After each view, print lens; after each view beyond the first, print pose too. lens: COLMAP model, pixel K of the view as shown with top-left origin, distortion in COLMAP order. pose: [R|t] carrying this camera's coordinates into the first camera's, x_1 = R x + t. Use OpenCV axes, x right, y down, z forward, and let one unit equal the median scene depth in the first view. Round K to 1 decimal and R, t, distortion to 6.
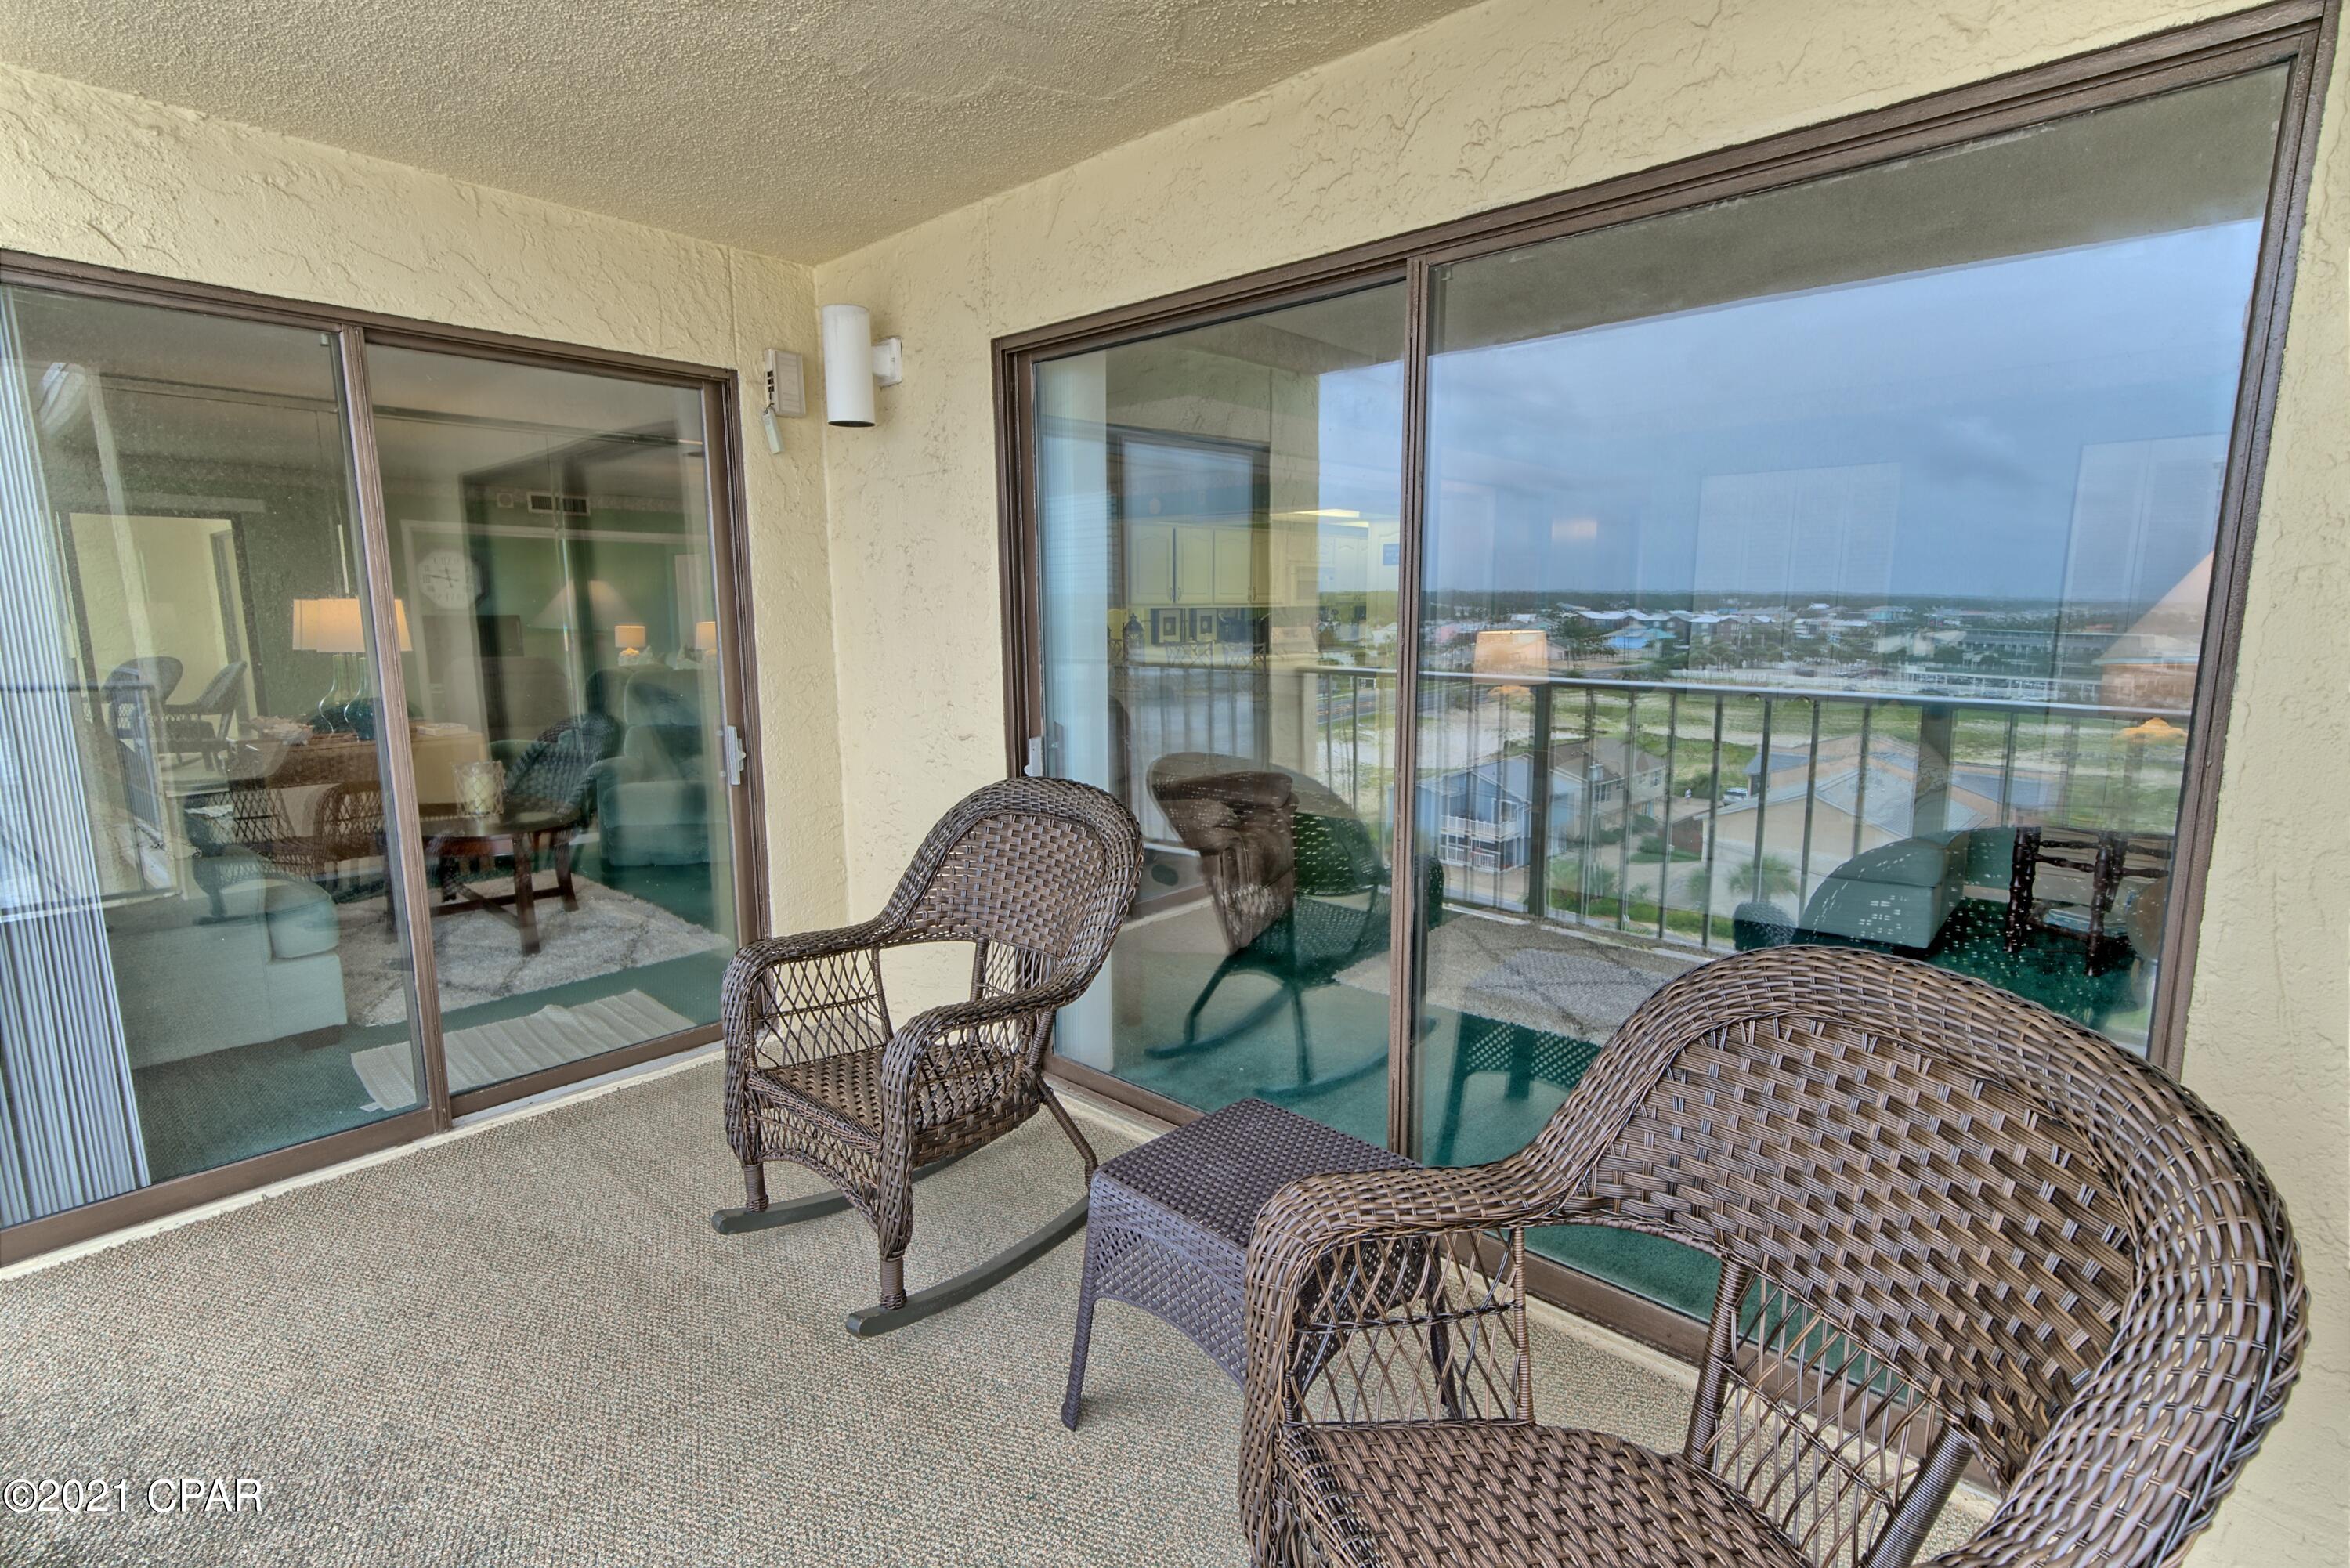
lens RADIAL K [[1124.3, 0, 1175.8], [0, 1124.3, 787.7], [0, 0, 1]] dist [0.001450, -0.000133]
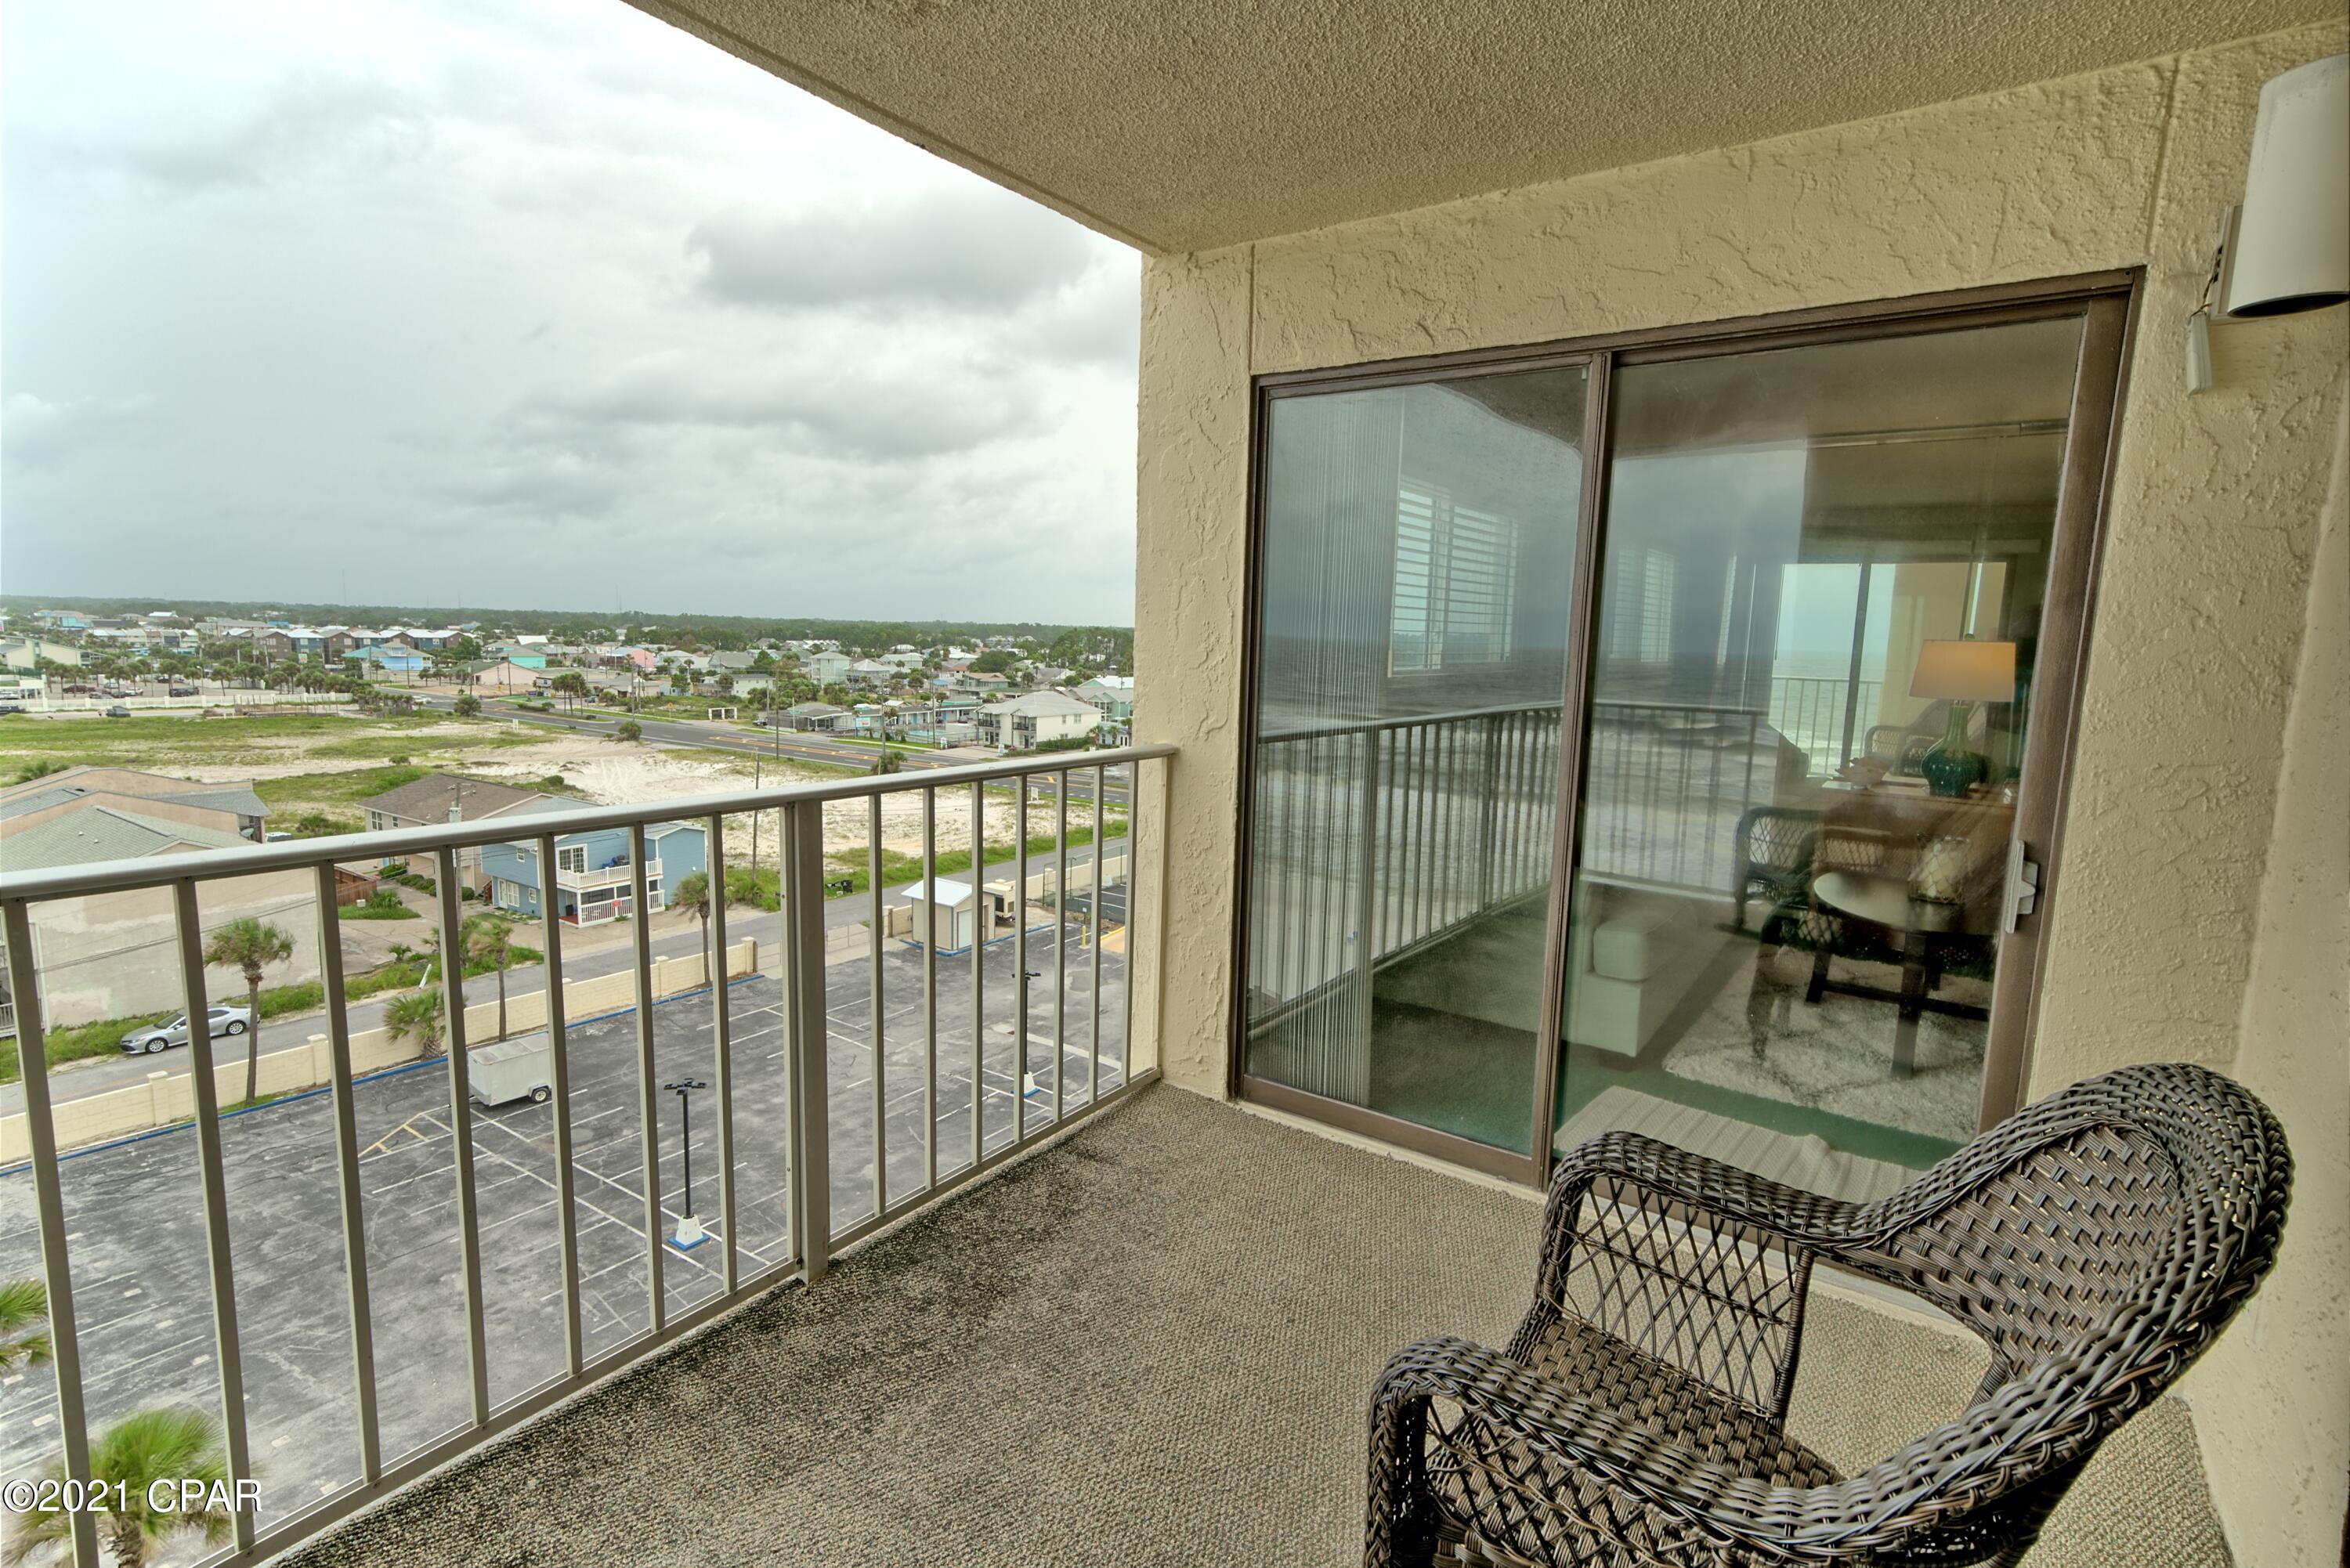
lens RADIAL K [[1124.3, 0, 1178.2], [0, 1124.3, 784.8], [0, 0, 1]] dist [0.001450, -0.000133]
pose [[0.098298, 0.141422, -0.985057, 0.201183], [-0.182655, 0.975599, 0.121837, -0.085011], [0.978251, 0.167949, 0.121731, 0.500997]]
